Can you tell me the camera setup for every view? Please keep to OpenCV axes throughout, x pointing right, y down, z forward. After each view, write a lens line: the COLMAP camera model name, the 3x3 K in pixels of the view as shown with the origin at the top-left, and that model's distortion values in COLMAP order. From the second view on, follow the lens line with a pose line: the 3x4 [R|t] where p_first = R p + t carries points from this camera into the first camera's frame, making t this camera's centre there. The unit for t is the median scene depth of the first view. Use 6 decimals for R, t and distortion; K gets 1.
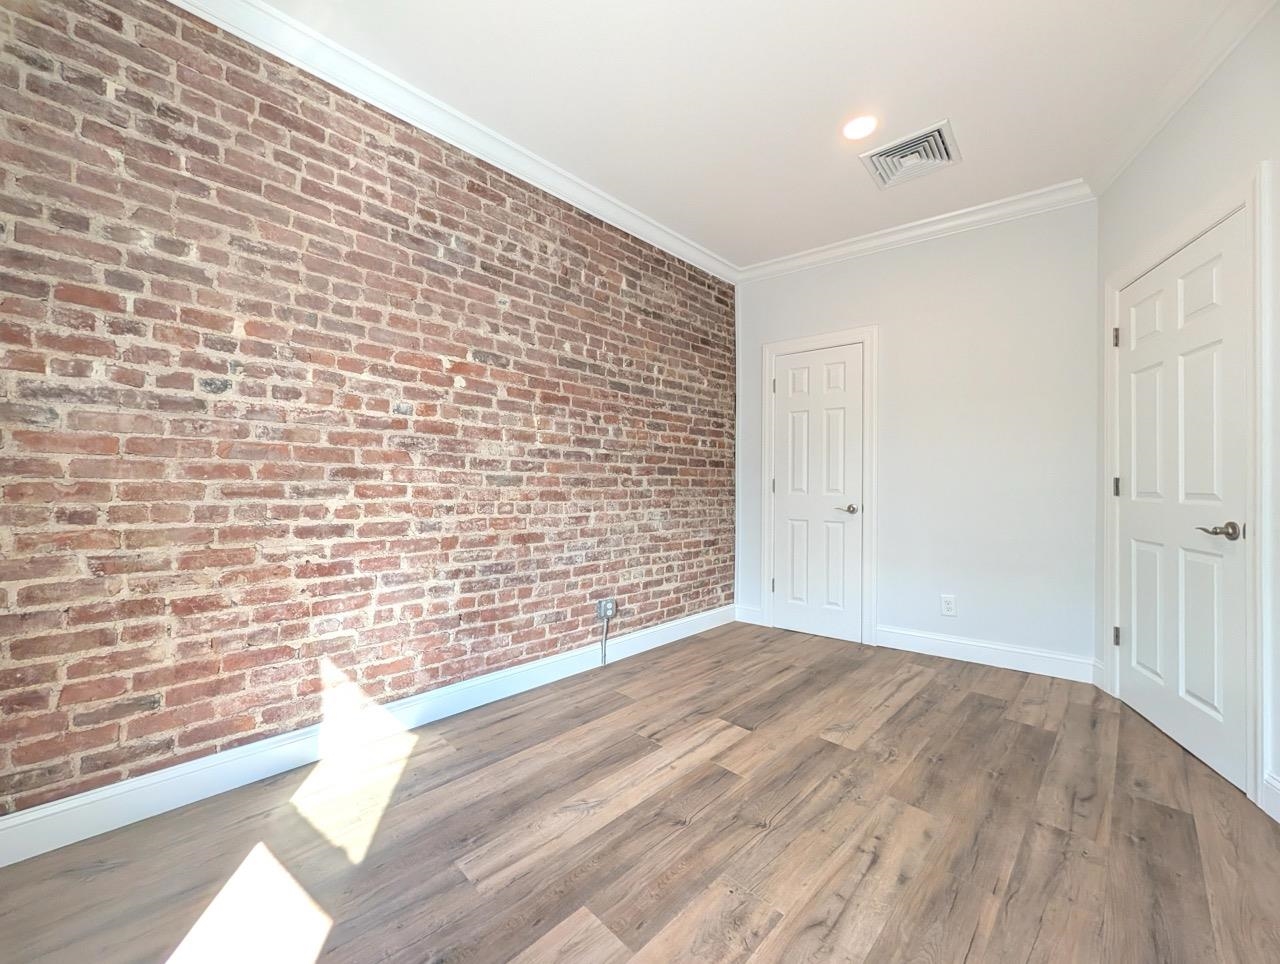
lens RADIAL K [[492.6, 0, 643.8], [0, 492.6, 483.9], [0, 0, 1]] dist [-0.000585, -0.000092]
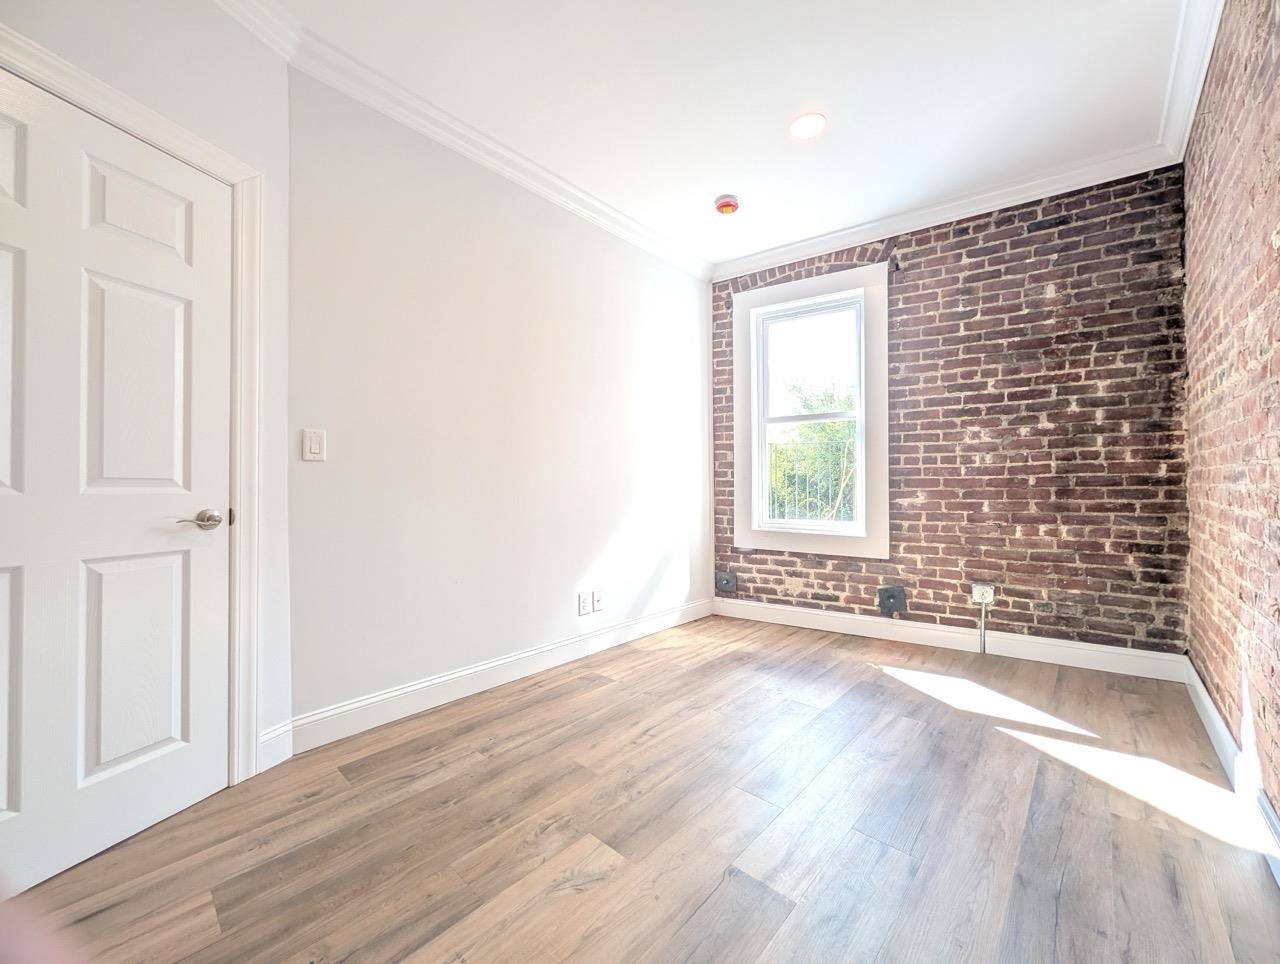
lens RADIAL K [[492.6, 0, 643.5], [0, 492.6, 483.3], [0, 0, 1]] dist [-0.000585, -0.000092]
pose [[-0.999283, 0.002032, -0.037796, 0.289951], [0.002419, 0.999945, -0.010215, 0.026090], [0.037773, -0.010299, -0.999233, 1.346105]]
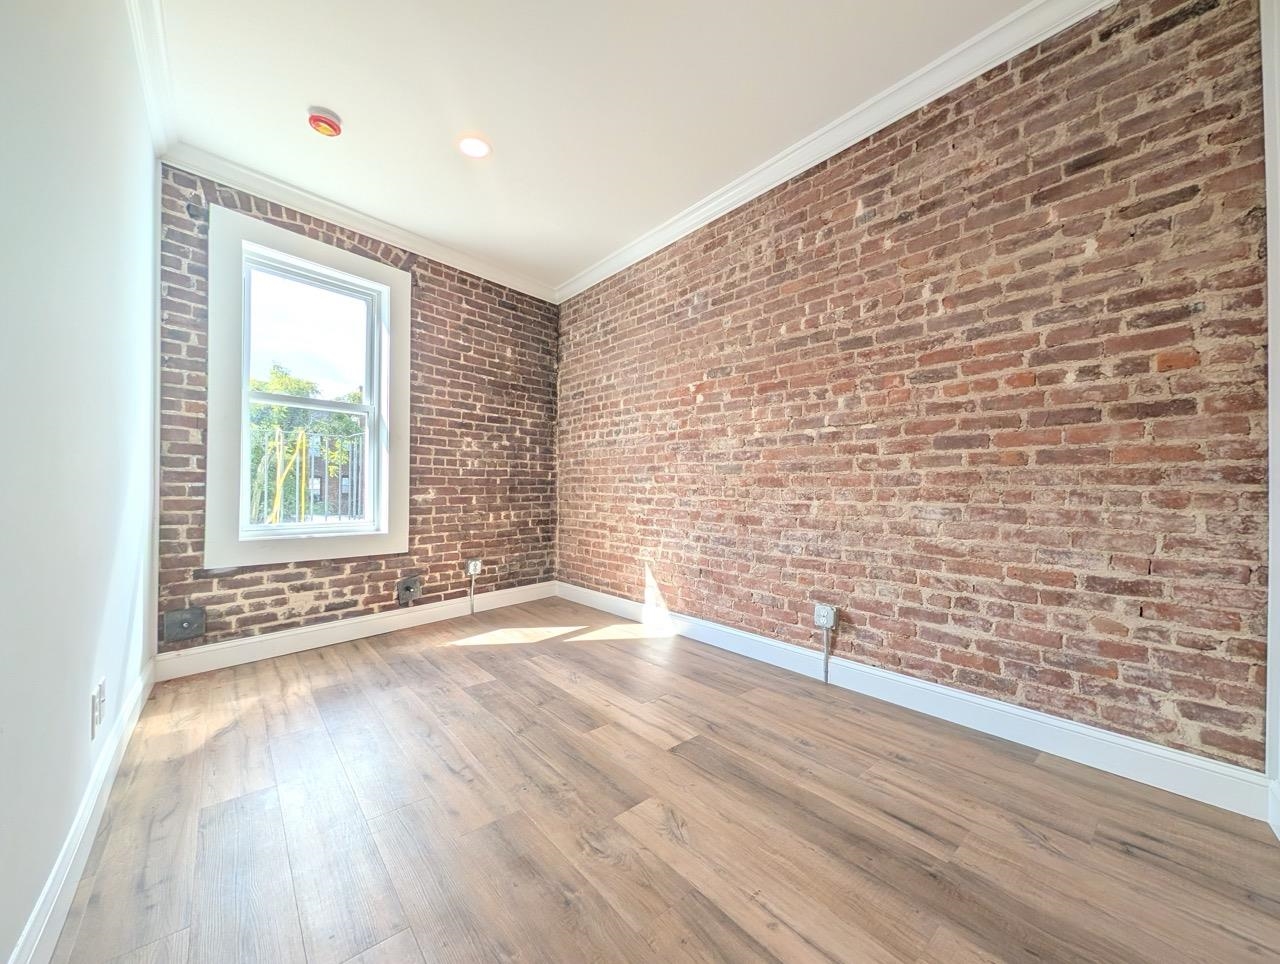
lens RADIAL K [[492.6, 0, 640.5], [0, 492.6, 484.5], [0, 0, 1]] dist [-0.000585, -0.000092]
pose [[-0.083042, -0.012317, -0.996470, 0.899465], [0.002760, 0.999917, -0.012590, 0.043393], [0.996542, -0.003796, -0.083001, 0.855852]]
